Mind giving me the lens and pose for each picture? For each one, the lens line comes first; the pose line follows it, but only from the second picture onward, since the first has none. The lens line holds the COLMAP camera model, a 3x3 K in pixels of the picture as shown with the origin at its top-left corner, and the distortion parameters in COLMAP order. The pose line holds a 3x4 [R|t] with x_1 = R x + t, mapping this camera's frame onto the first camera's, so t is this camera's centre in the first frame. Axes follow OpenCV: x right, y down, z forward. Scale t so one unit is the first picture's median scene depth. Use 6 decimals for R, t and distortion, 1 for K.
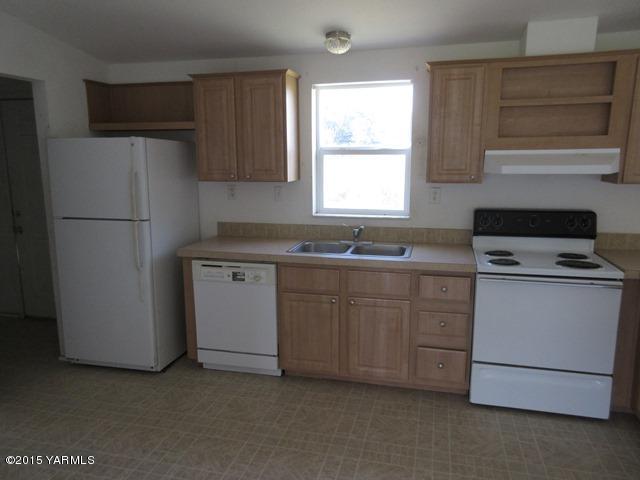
lens RADIAL K [[480.9, 0, 320.0], [0, 480.9, 240.0], [0, 0, 1]] dist [0.001420, 0.005023]
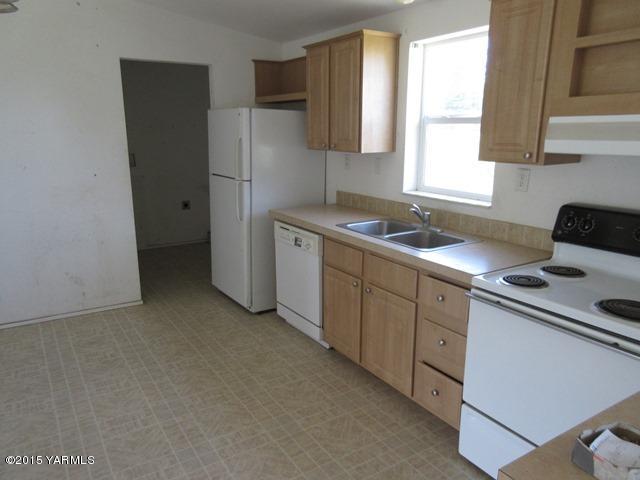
lens RADIAL K [[480.9, 0, 320.0], [0, 480.9, 240.0], [0, 0, 1]] dist [0.001420, 0.005023]
pose [[0.728318, 0.161931, -0.665832, 0.556425], [-0.122933, 0.986789, 0.105518, -0.043844], [0.674122, 0.005002, 0.738603, 0.263287]]
